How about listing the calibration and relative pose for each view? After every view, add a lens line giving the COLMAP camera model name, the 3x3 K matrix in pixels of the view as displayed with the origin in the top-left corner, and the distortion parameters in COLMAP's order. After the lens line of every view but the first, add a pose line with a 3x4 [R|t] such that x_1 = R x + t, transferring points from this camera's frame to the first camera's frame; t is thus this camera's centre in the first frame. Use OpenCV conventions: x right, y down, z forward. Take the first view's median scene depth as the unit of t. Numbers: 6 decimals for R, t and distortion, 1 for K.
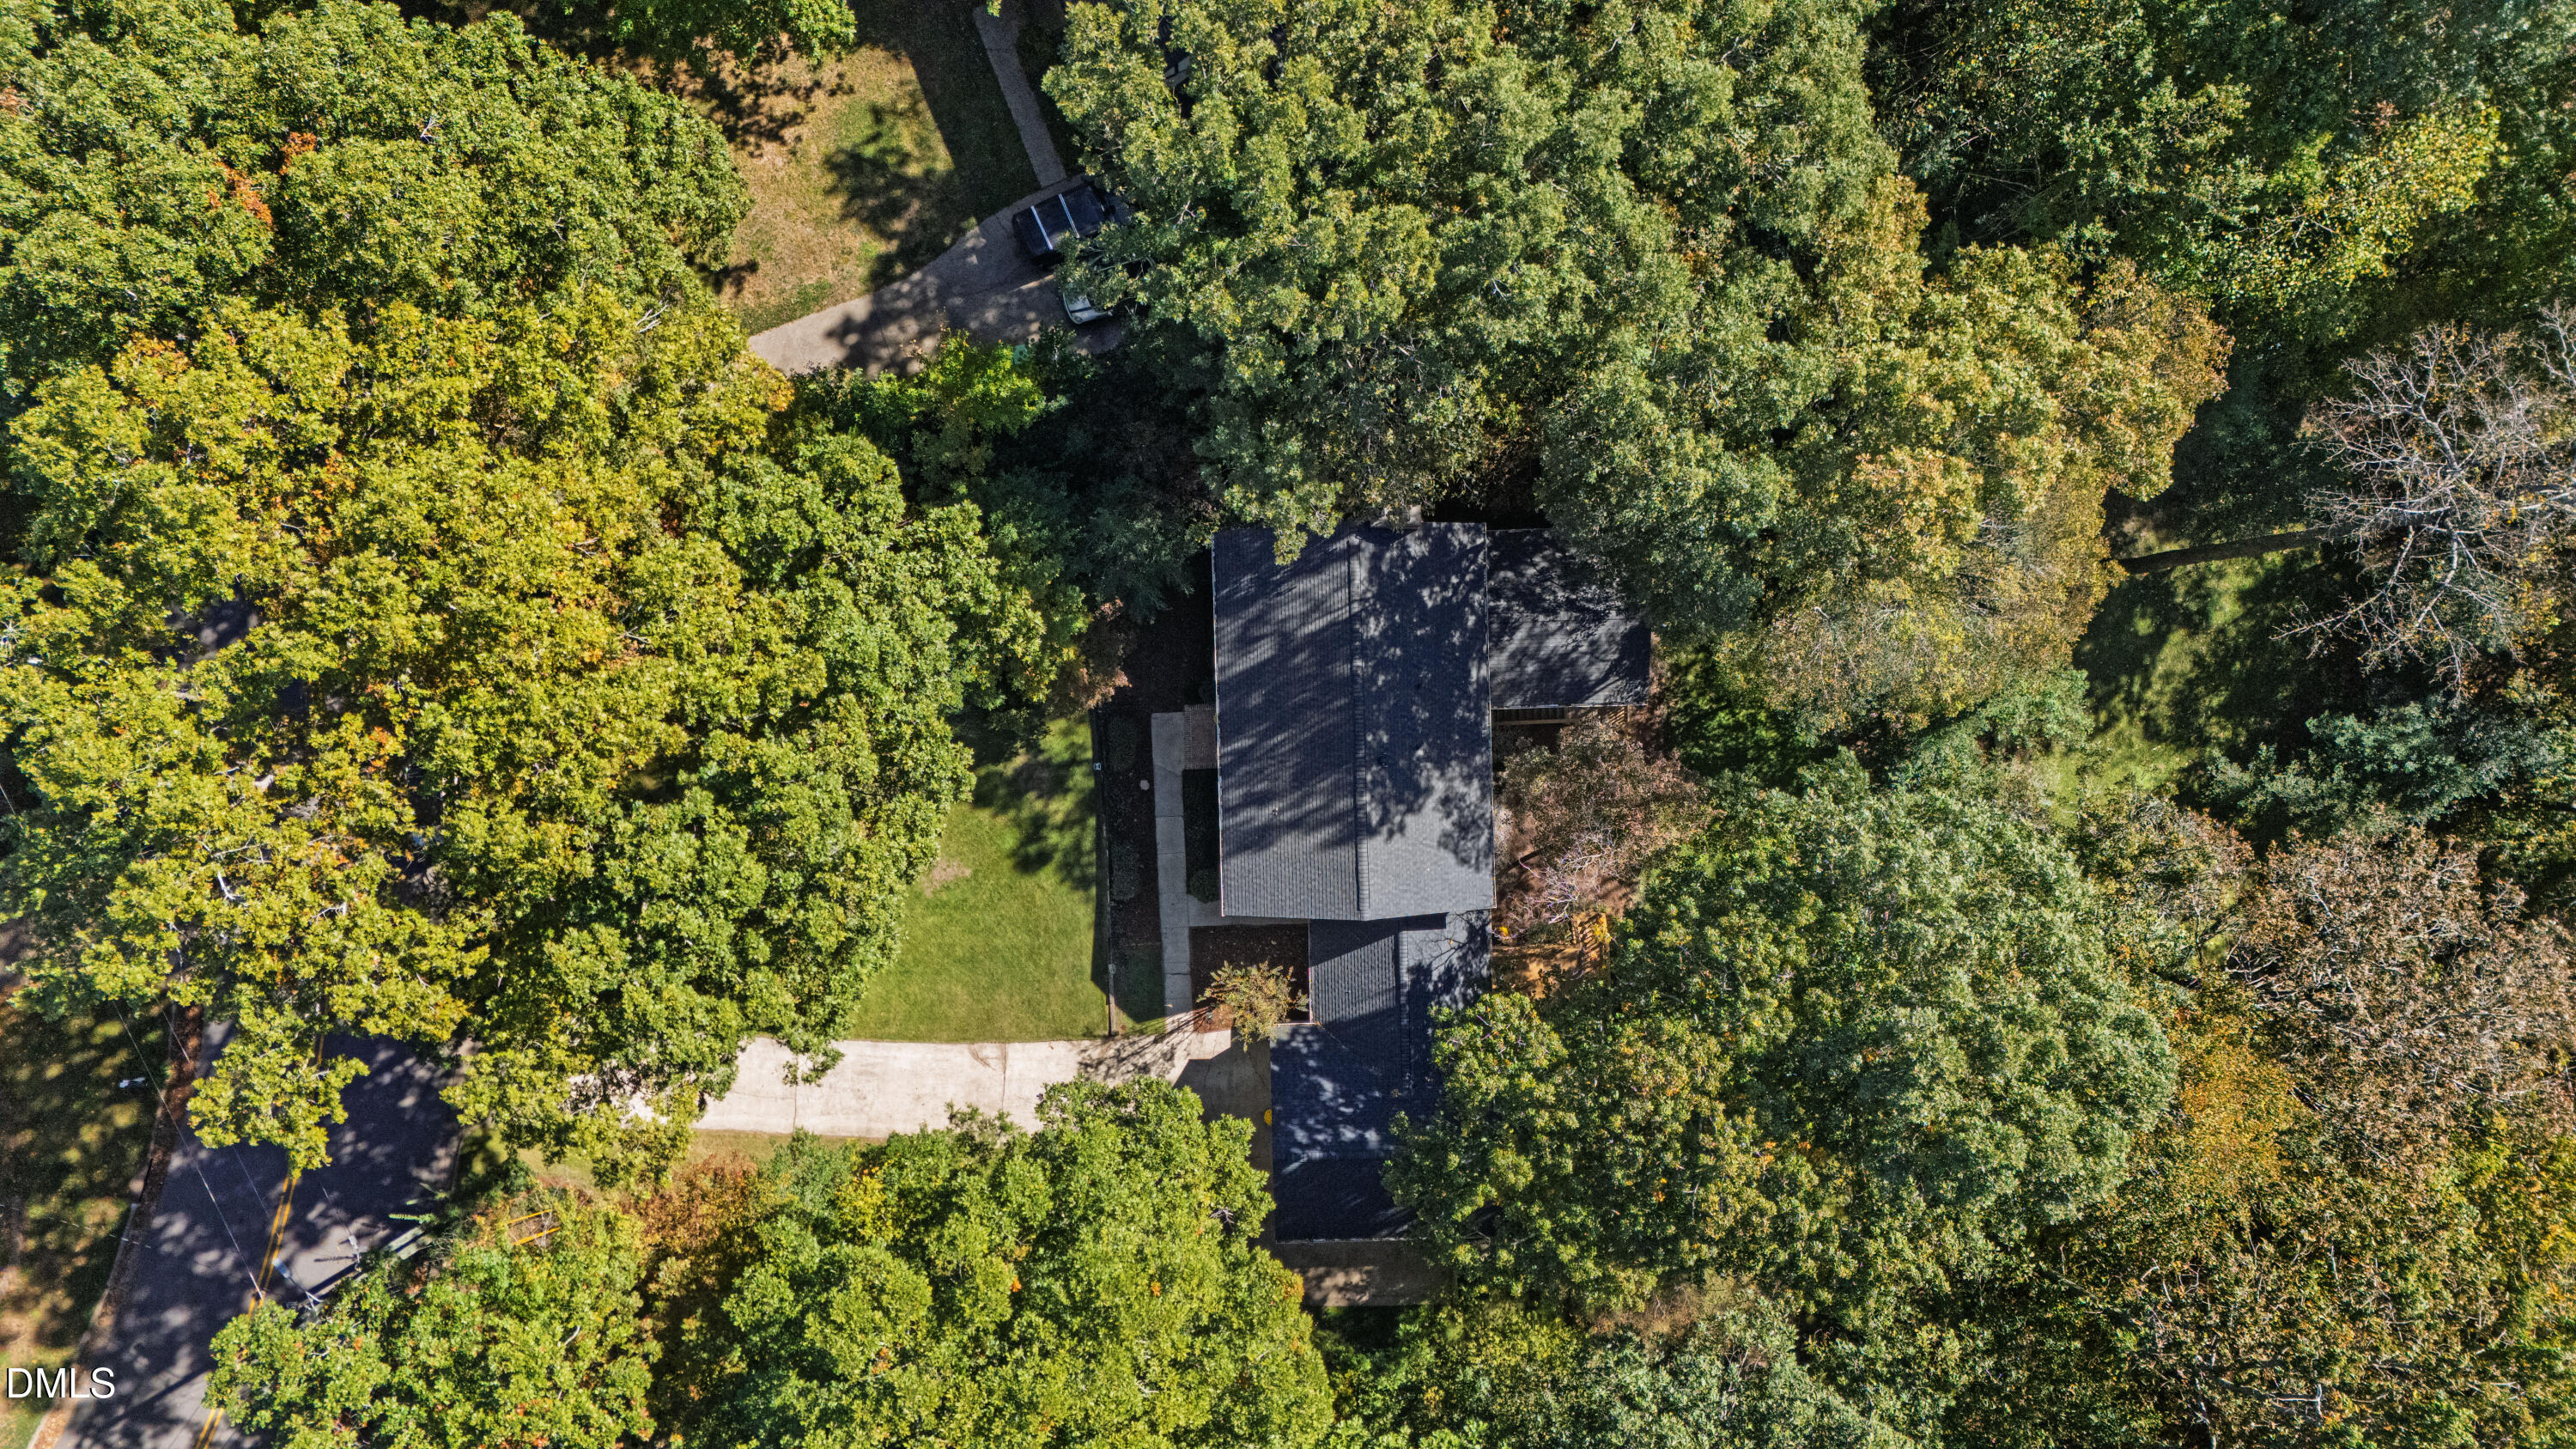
lens RADIAL K [[1900.3, 0, 1290.7], [0, 1900.3, 713.5], [0, 0, 1]] dist [0.058286, -0.031799]
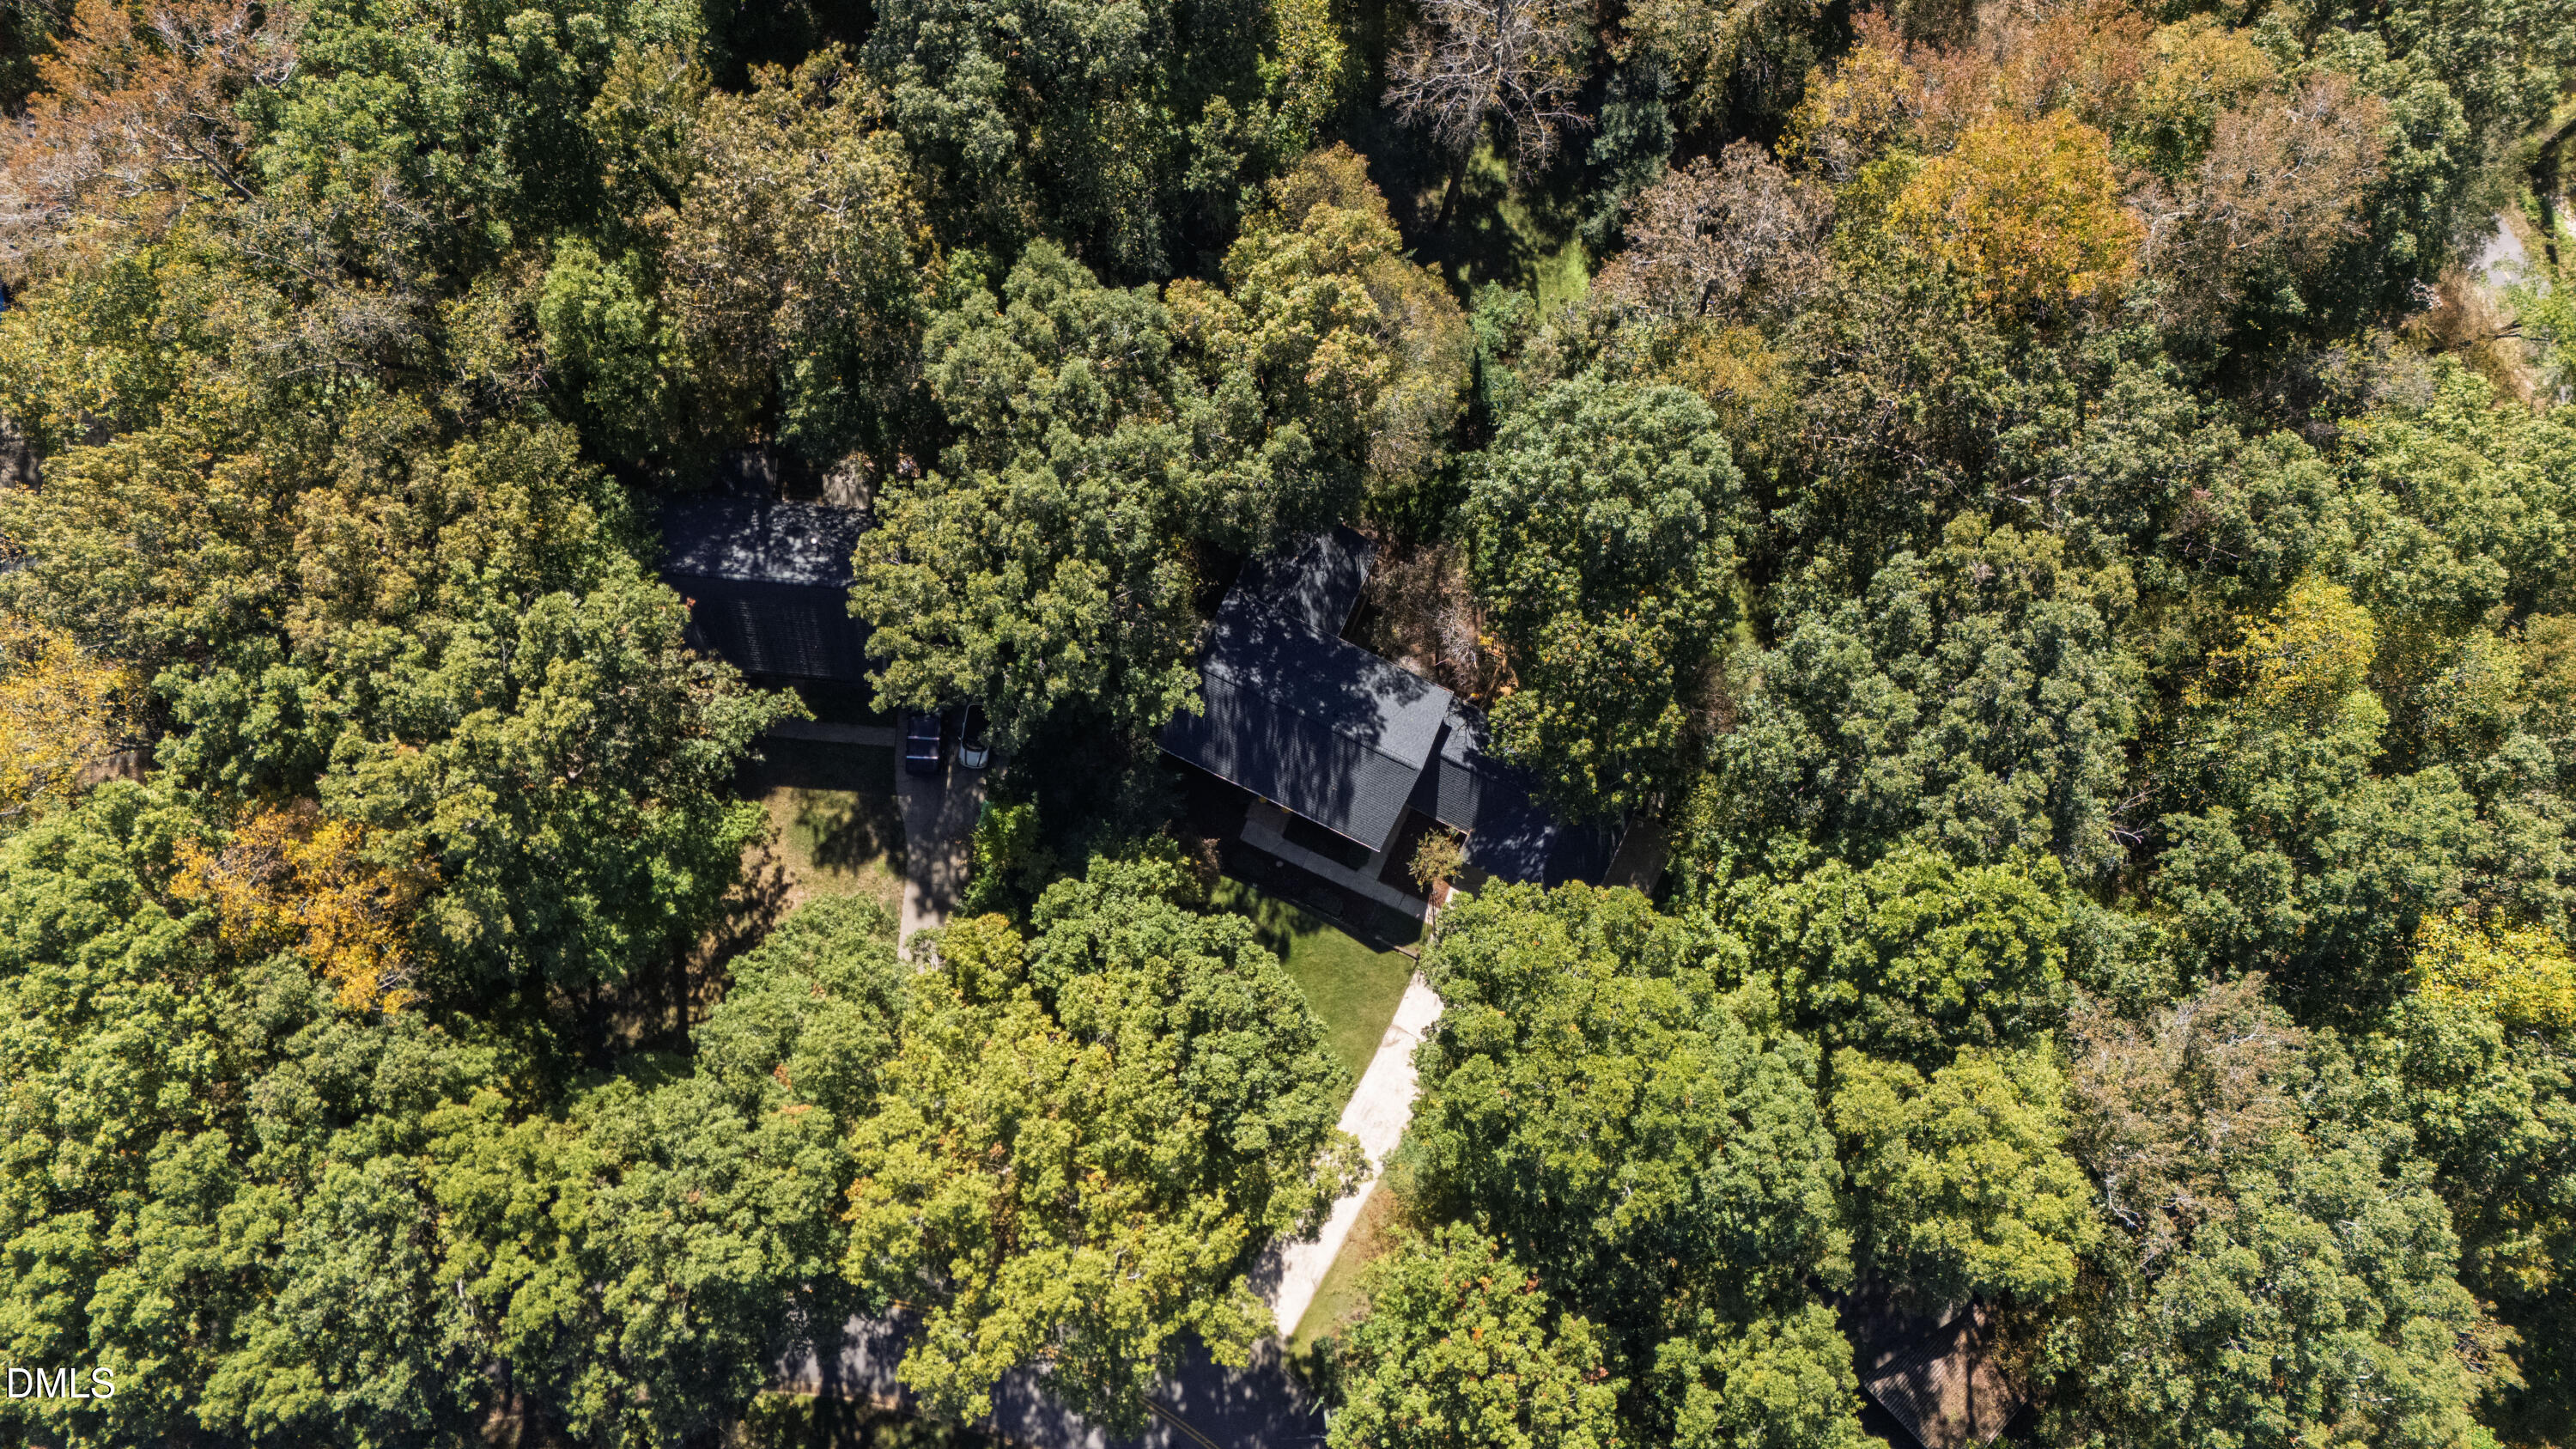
lens RADIAL K [[1900.3, 0, 1291.1], [0, 1900.3, 726.1], [0, 0, 1]] dist [0.058286, -0.031799]
pose [[0.450199, -0.891663, 0.047507, -0.058155], [0.892589, 0.450857, 0.003574, -0.011377], [-0.024606, 0.040795, 0.998865, -0.629775]]
